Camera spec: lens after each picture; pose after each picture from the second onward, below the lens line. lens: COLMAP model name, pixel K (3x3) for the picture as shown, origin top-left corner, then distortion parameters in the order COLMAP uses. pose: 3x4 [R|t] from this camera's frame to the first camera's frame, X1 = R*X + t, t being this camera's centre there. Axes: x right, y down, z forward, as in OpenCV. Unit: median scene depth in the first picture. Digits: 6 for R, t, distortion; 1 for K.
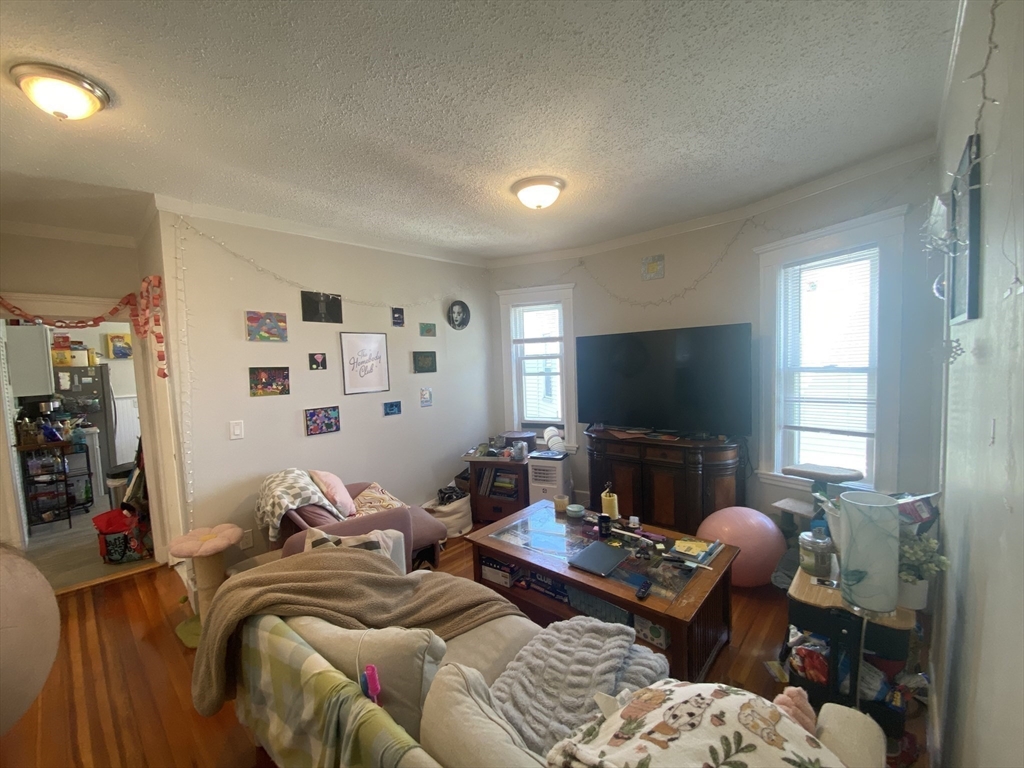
lens RADIAL K [[416.3, 0, 511.9], [0, 416.3, 385.6], [0, 0, 1]] dist [0.021552, -0.021482]
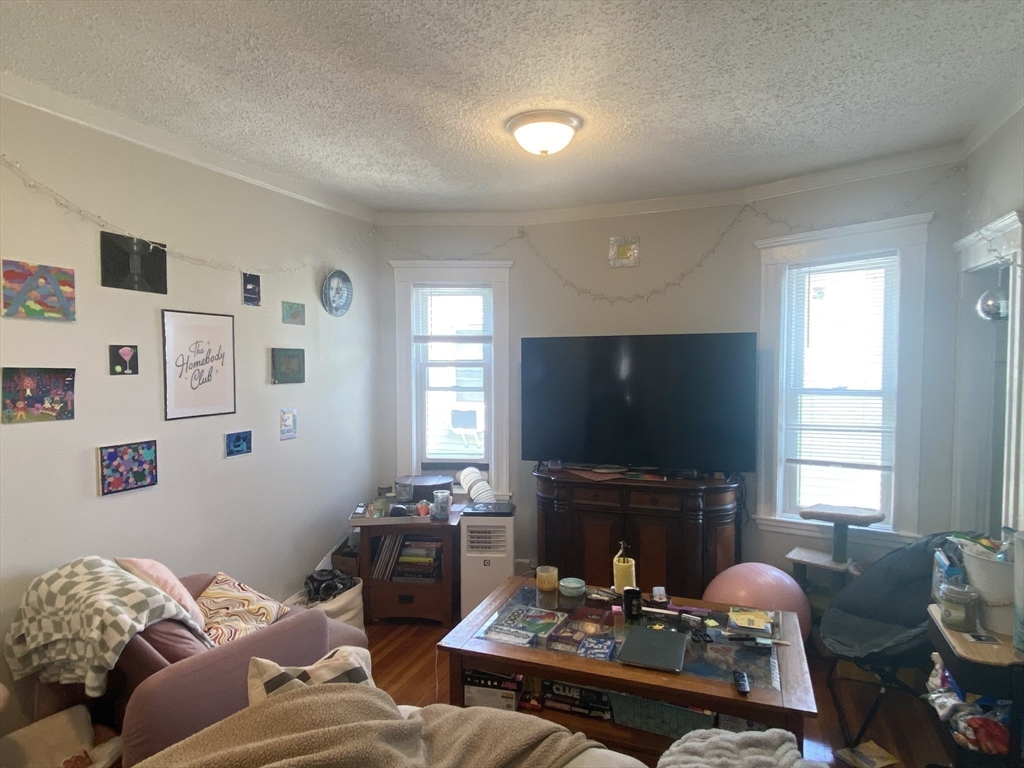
lens RADIAL K [[615.9, 0, 512.0], [0, 615.9, 384.0], [0, 0, 1]] dist [0.019449, -0.019049]
pose [[0.934991, 0.022613, 0.353950, -0.279157], [-0.010693, 0.999309, -0.035598, -0.001992], [-0.354510, 0.029499, 0.934587, 0.052412]]
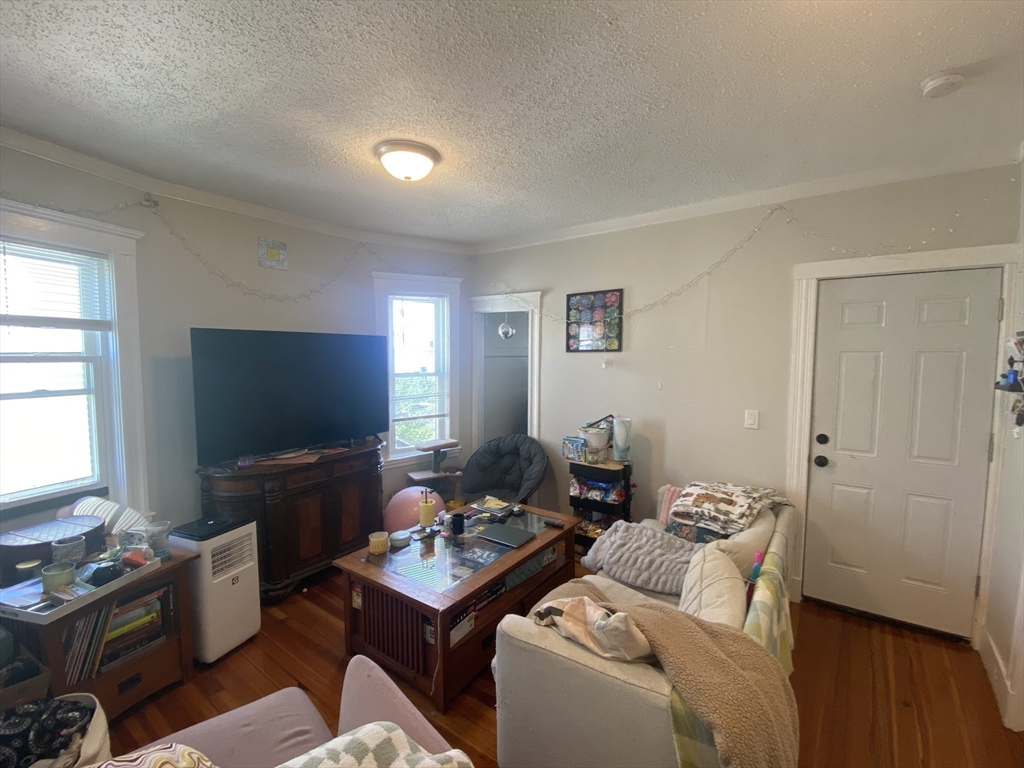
lens RADIAL K [[448.3, 0, 512.0], [0, 448.3, 384.0], [0, 0, 1]] dist [0.027104, -0.026825]
pose [[-0.111265, -0.024158, 0.993497, -0.699148], [0.063639, 0.997479, 0.031382, -0.029652], [-0.991751, 0.066716, -0.109447, 0.755046]]
